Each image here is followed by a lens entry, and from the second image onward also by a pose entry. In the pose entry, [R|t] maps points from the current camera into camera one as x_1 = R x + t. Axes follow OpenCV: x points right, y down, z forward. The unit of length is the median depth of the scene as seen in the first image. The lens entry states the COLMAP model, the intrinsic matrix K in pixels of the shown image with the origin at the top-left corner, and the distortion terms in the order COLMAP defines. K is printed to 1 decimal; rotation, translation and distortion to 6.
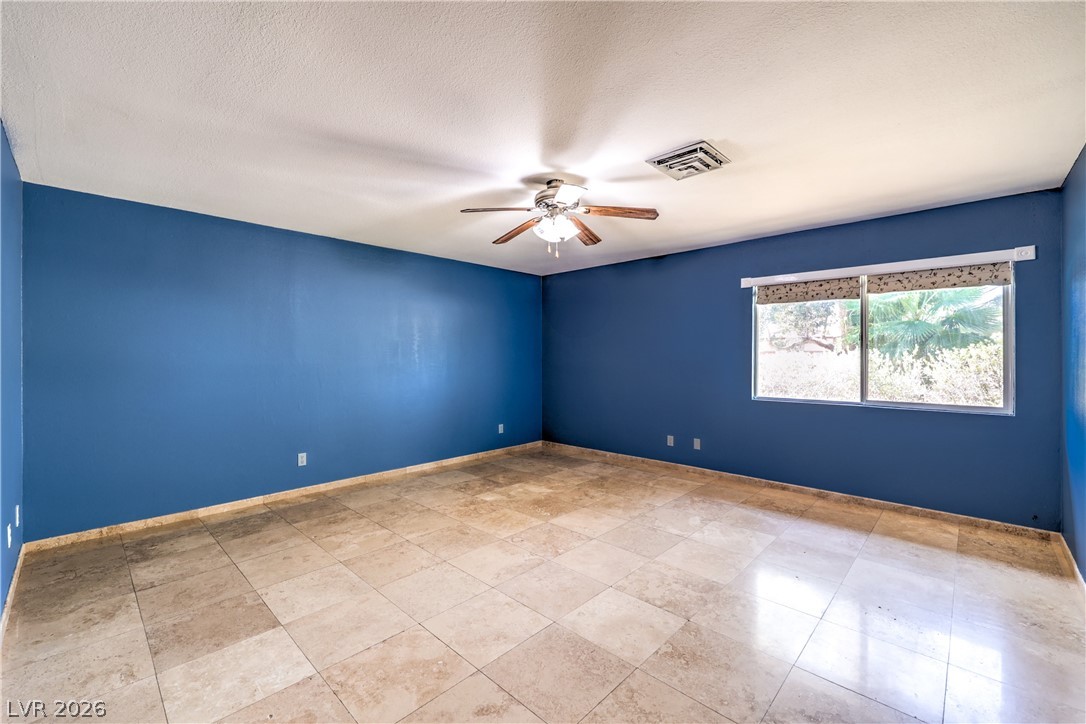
lens RADIAL K [[443.5, 0, 538.5], [0, 443.5, 359.8], [0, 0, 1]] dist [-0.001566, 0.000813]
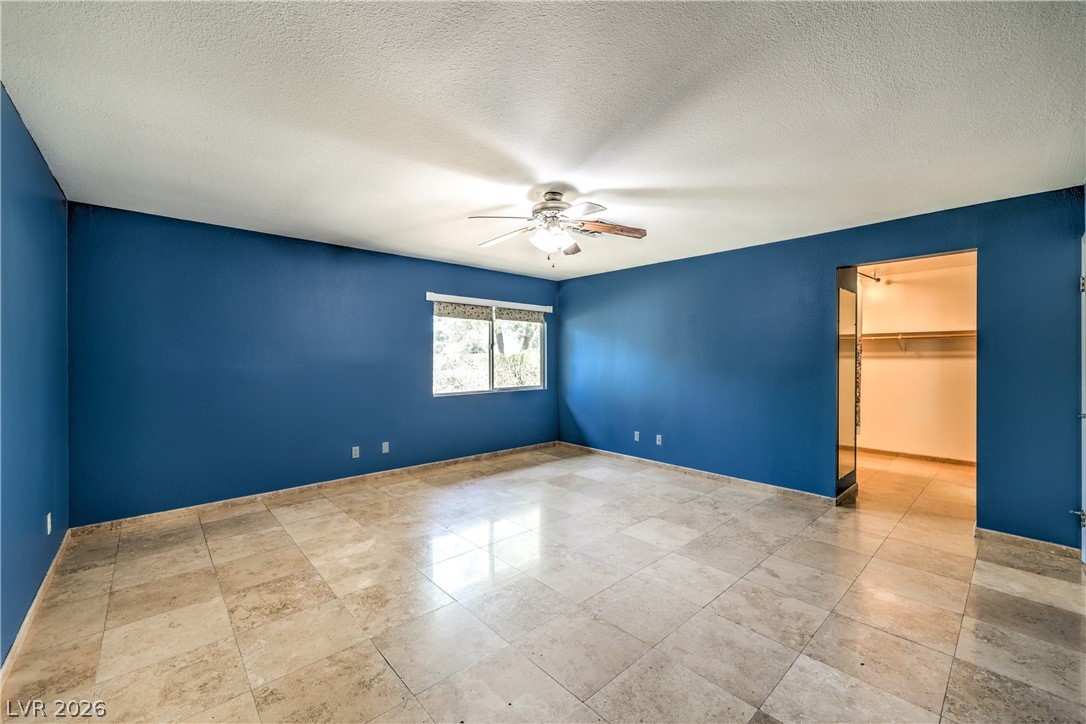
lens RADIAL K [[443.5, 0, 533.8], [0, 443.5, 355.8], [0, 0, 1]] dist [-0.001566, 0.000813]
pose [[0.068726, 0.004775, 0.997624, -0.758617], [0.008380, 0.999951, -0.005363, -0.010900], [-0.997600, 0.008729, 0.068682, 0.731726]]
